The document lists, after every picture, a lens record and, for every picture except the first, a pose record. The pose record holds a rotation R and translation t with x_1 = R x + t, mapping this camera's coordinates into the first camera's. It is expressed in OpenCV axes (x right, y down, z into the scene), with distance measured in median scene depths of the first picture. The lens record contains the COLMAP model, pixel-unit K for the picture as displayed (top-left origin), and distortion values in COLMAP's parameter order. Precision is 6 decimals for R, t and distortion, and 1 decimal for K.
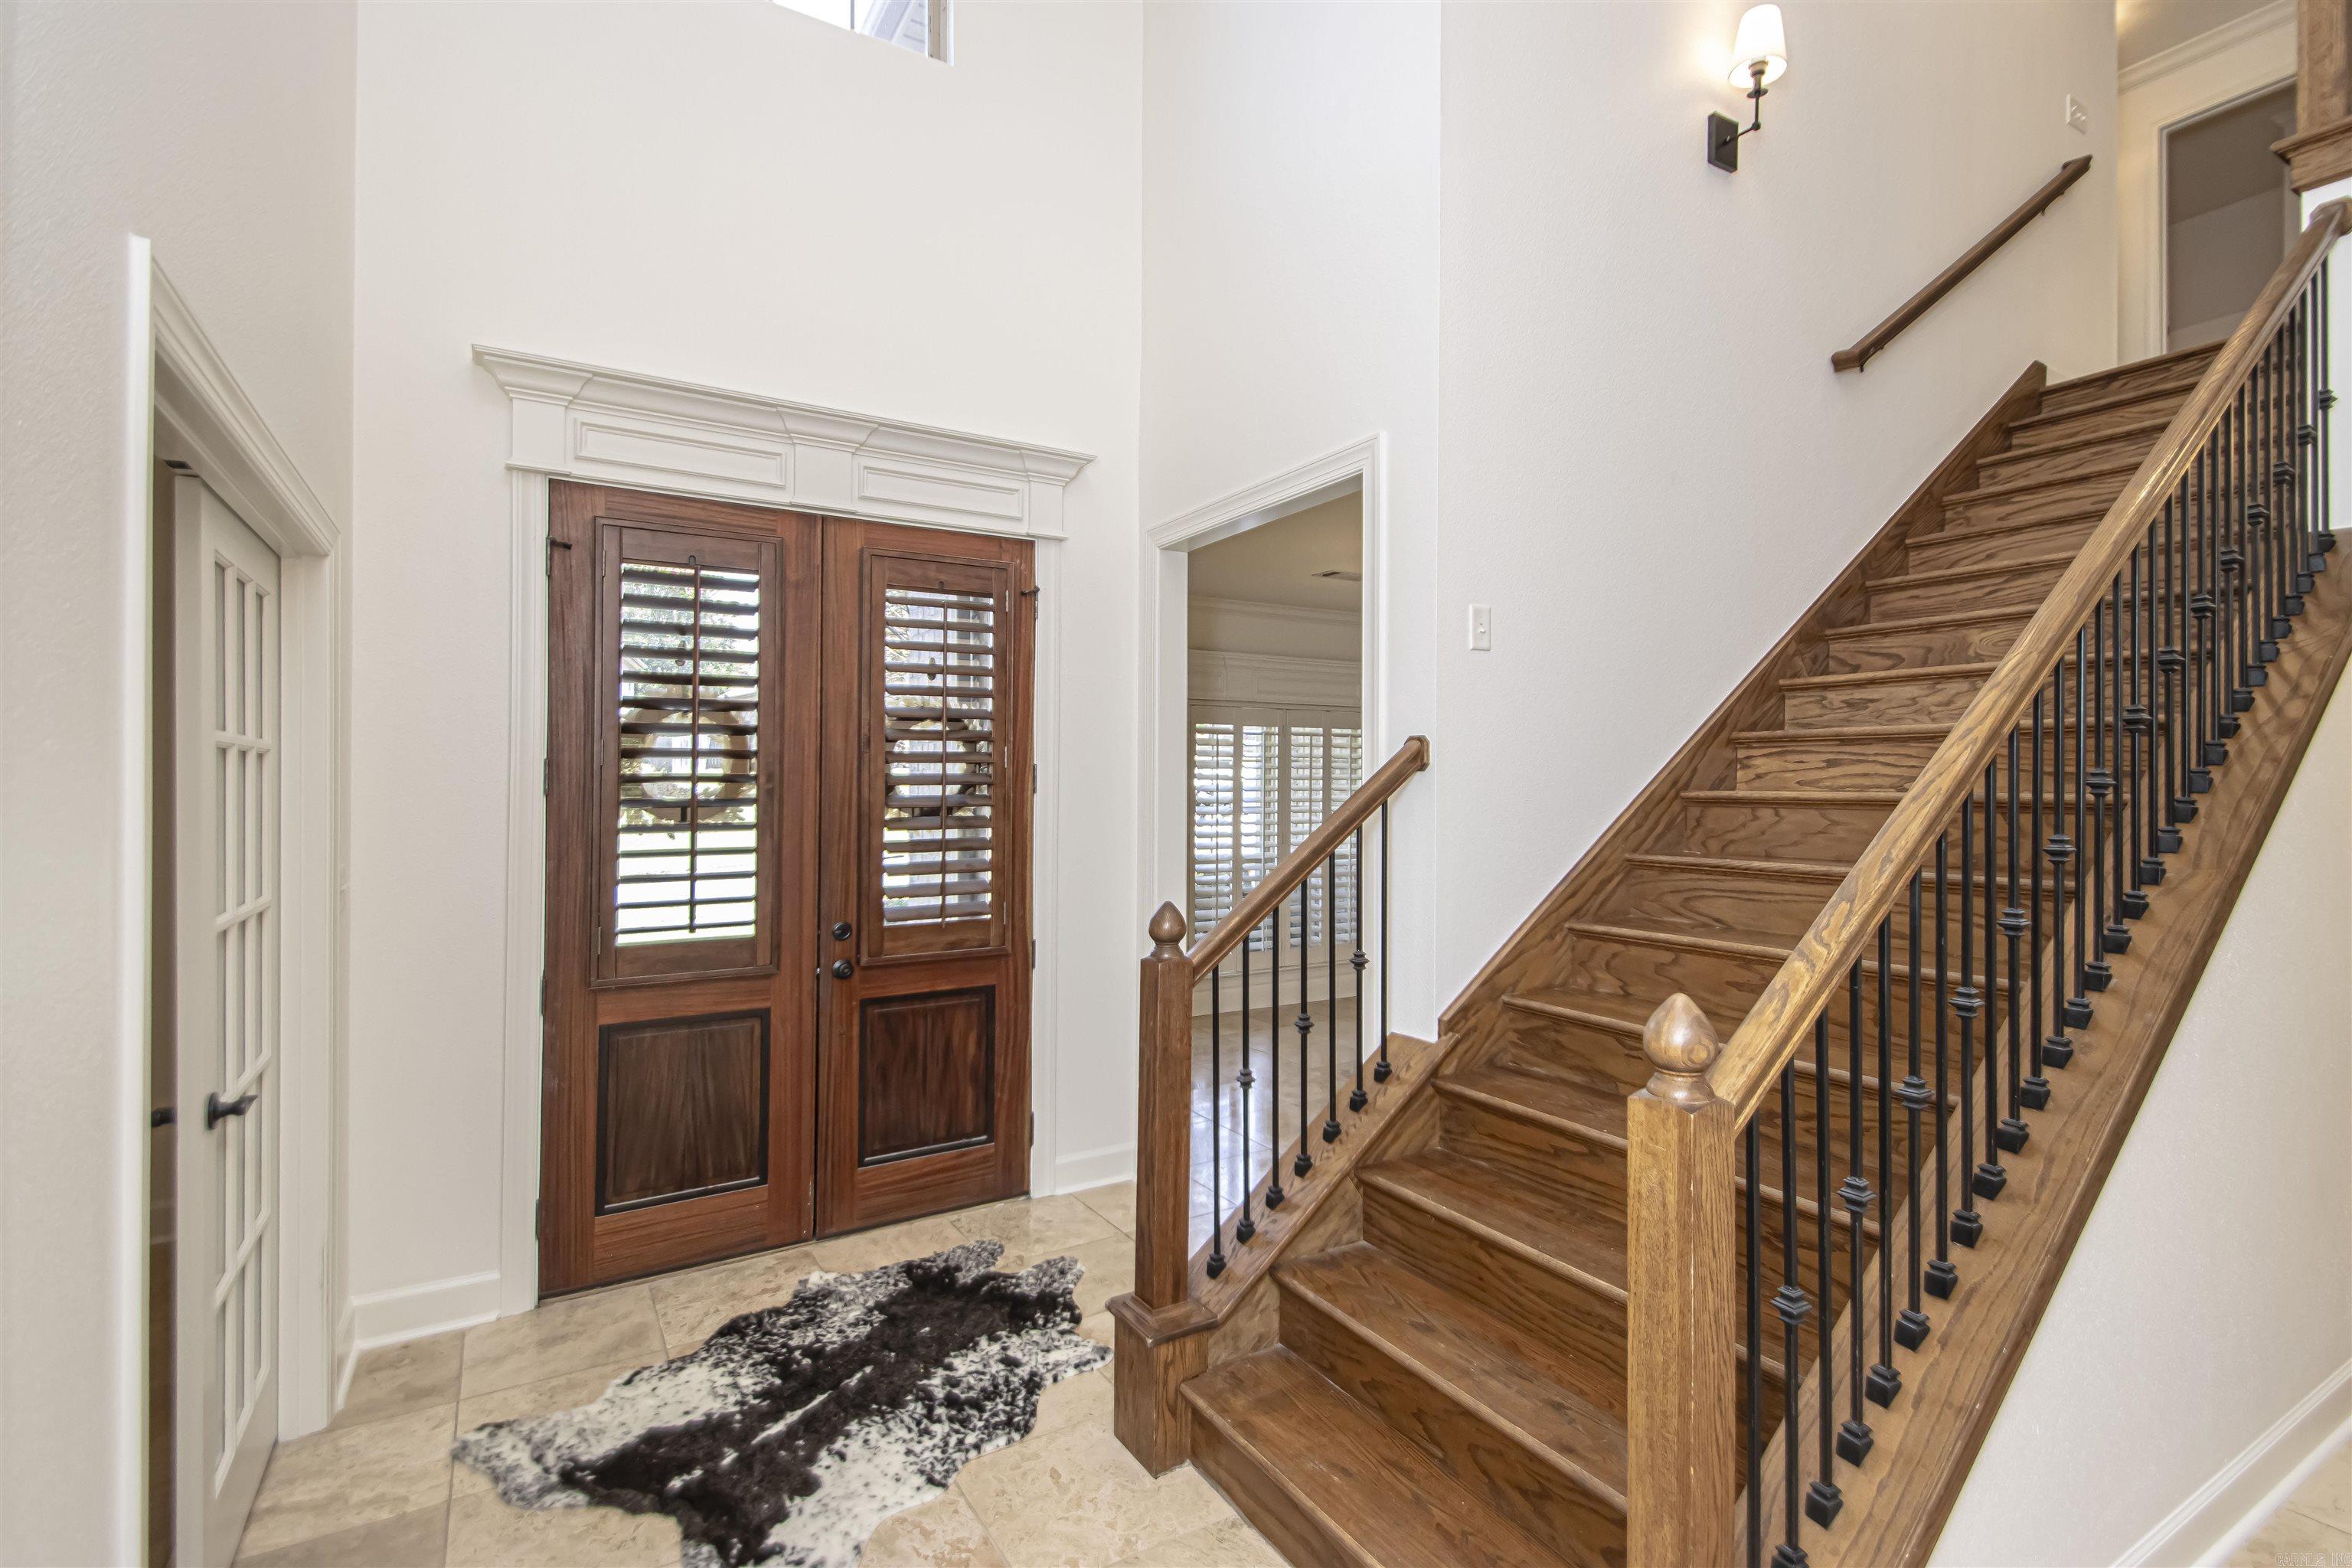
lens RADIAL K [[1103.1, 0, 1225.7], [0, 1103.1, 798.5], [0, 0, 1]] dist [0.013927, -0.014525]
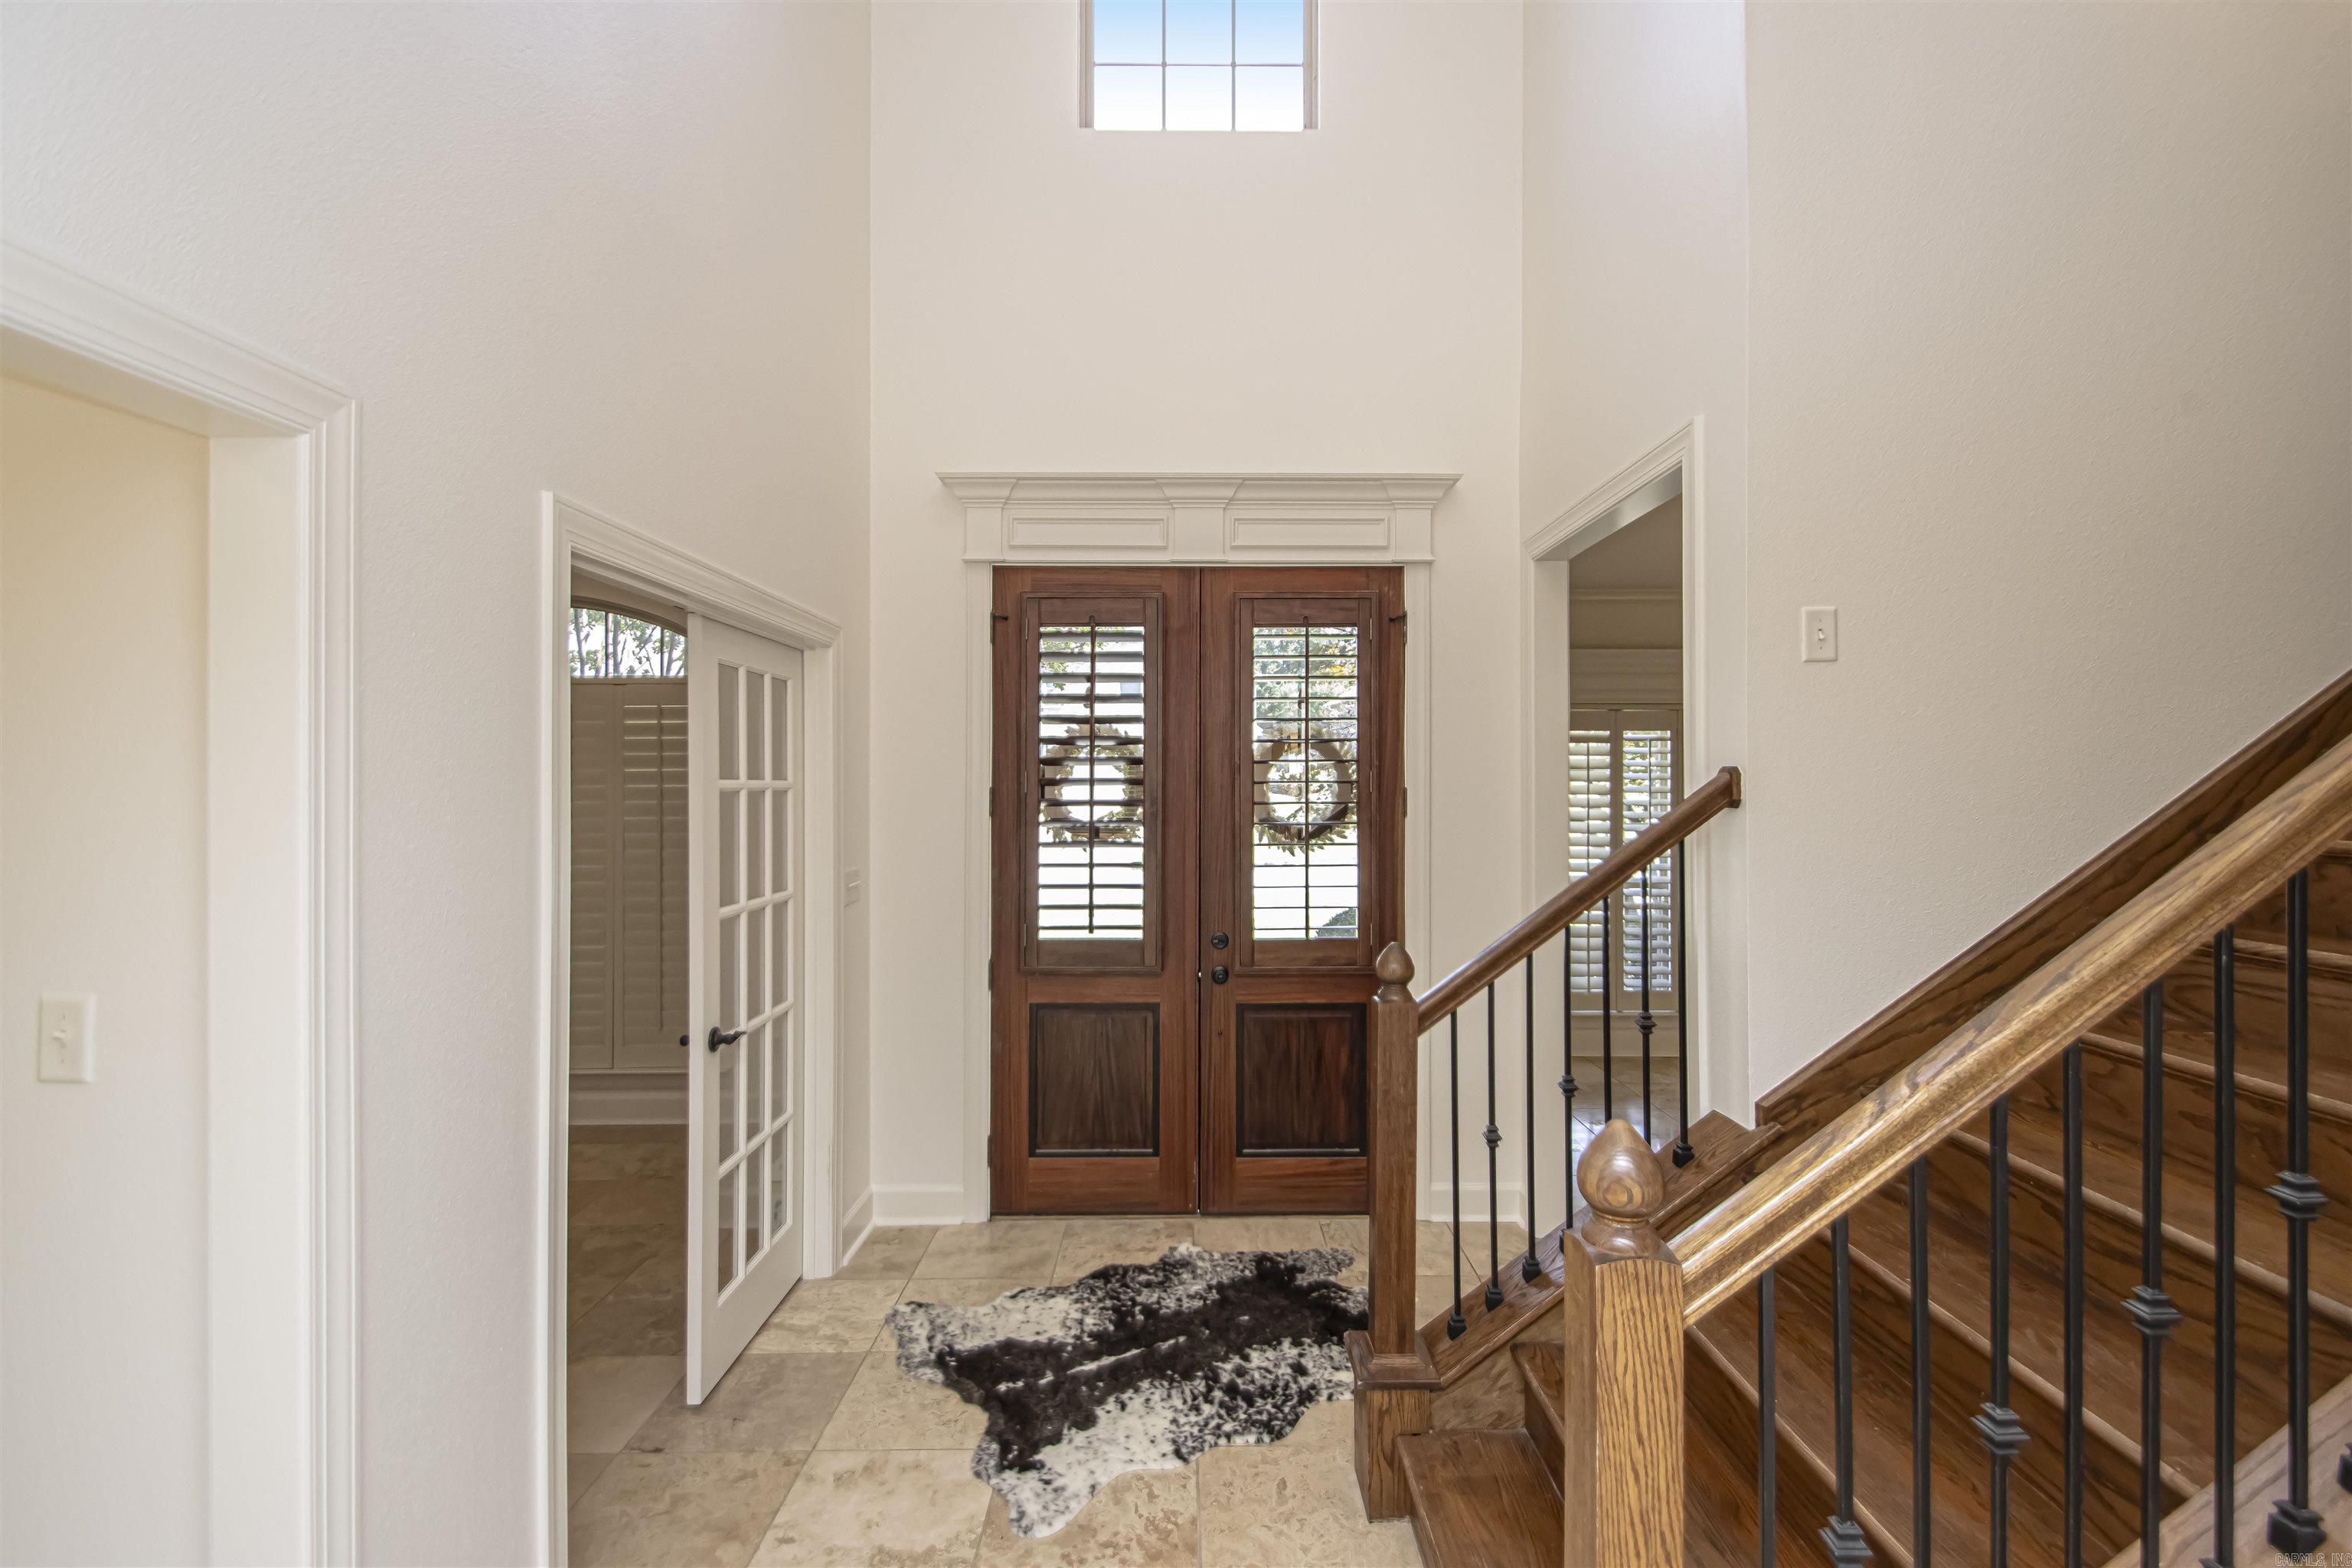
lens RADIAL K [[1103.1, 0, 1181.1], [0, 1103.1, 792.0], [0, 0, 1]] dist [0.013927, -0.014525]
pose [[0.846275, 0.004875, -0.532723, 0.241909], [-0.008058, 0.999961, -0.003650, -0.027640], [0.532685, 0.007382, 0.846282, 0.048945]]
